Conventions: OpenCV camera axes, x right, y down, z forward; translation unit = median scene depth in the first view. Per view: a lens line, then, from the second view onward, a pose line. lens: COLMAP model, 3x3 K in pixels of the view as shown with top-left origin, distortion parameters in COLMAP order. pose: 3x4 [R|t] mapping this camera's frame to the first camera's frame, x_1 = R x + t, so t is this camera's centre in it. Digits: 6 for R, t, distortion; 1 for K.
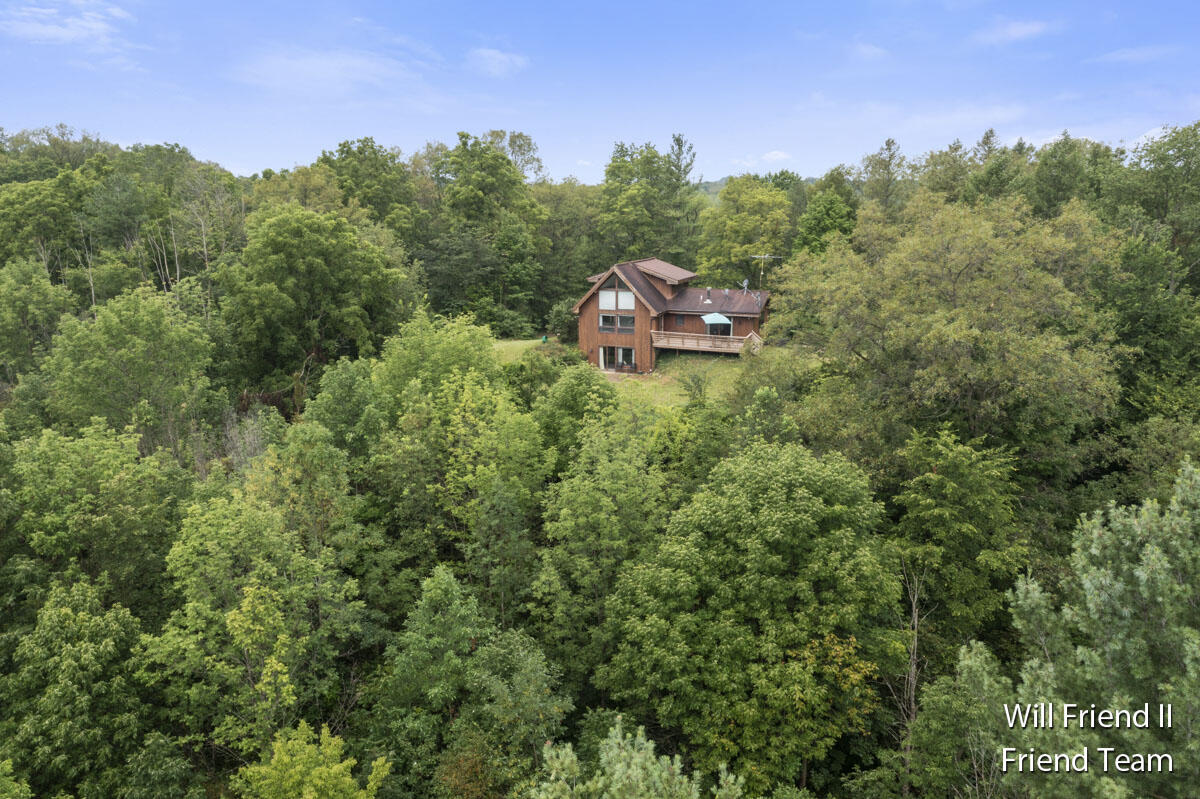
lens RADIAL K [[955.1, 0, 603.0], [0, 955.1, 396.3], [0, 0, 1]] dist [0.009838, 0.006673]
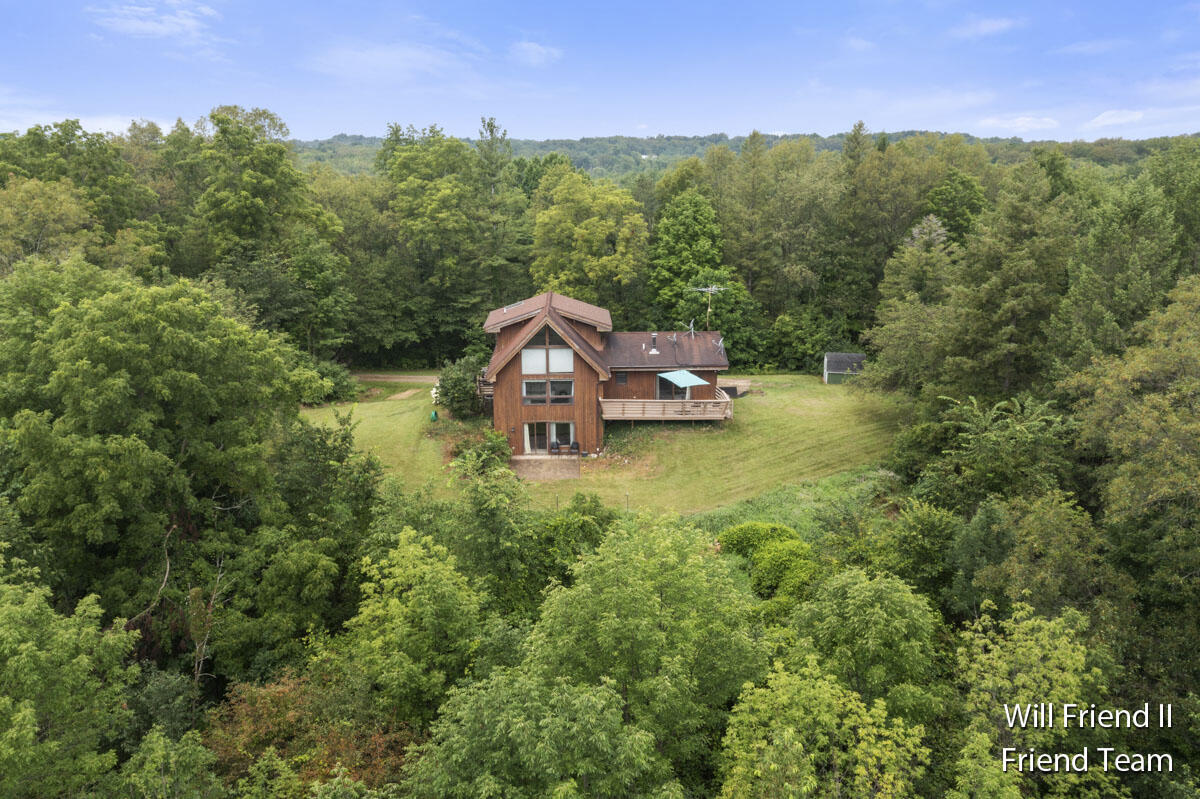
lens RADIAL K [[955.1, 0, 598.8], [0, 955.1, 402.5], [0, 0, 1]] dist [0.009838, 0.006673]
pose [[0.924464, -0.098755, 0.368259, -0.221874], [0.081105, 0.994703, 0.063142, -0.111078], [-0.372544, -0.028505, 0.927577, 0.296072]]
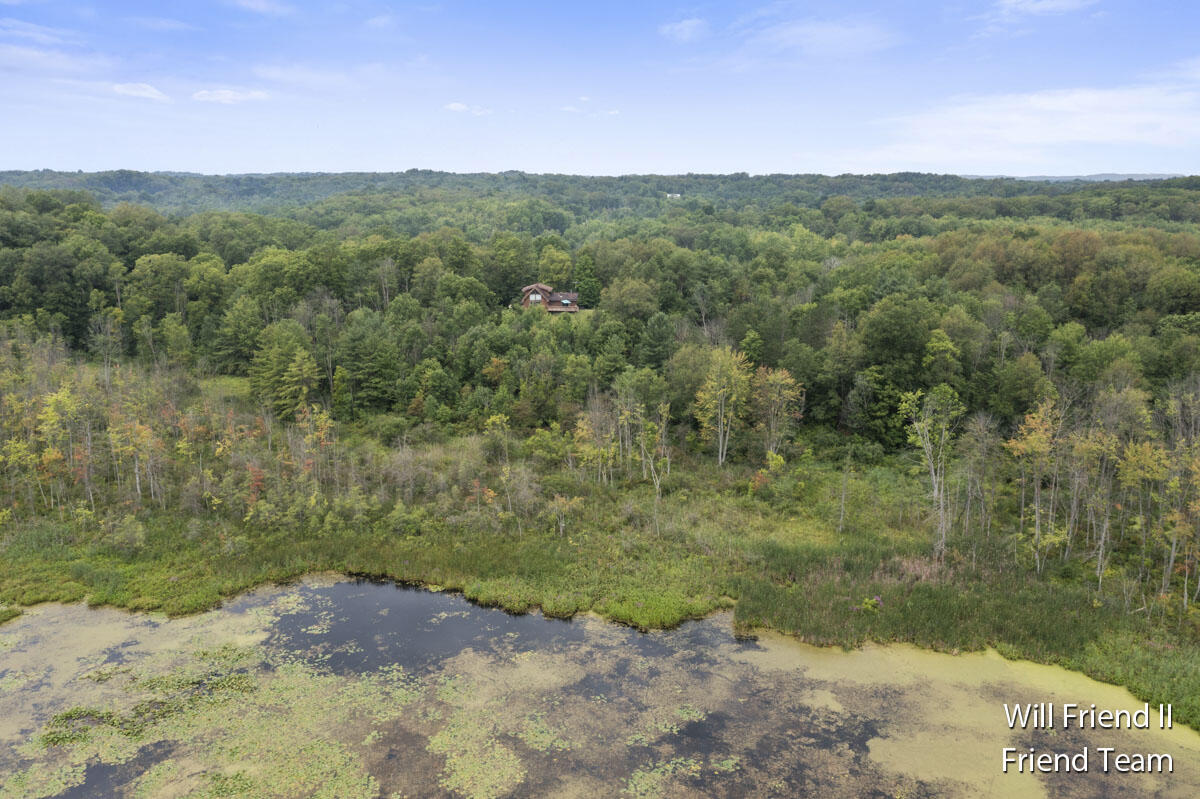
lens RADIAL K [[955.1, 0, 601.1], [0, 955.1, 399.6], [0, 0, 1]] dist [0.009838, 0.006673]
pose [[0.943448, -0.072984, 0.323387, -0.858383], [0.065430, 0.997271, 0.034185, 0.153264], [-0.325000, -0.011093, 0.945649, -2.184767]]
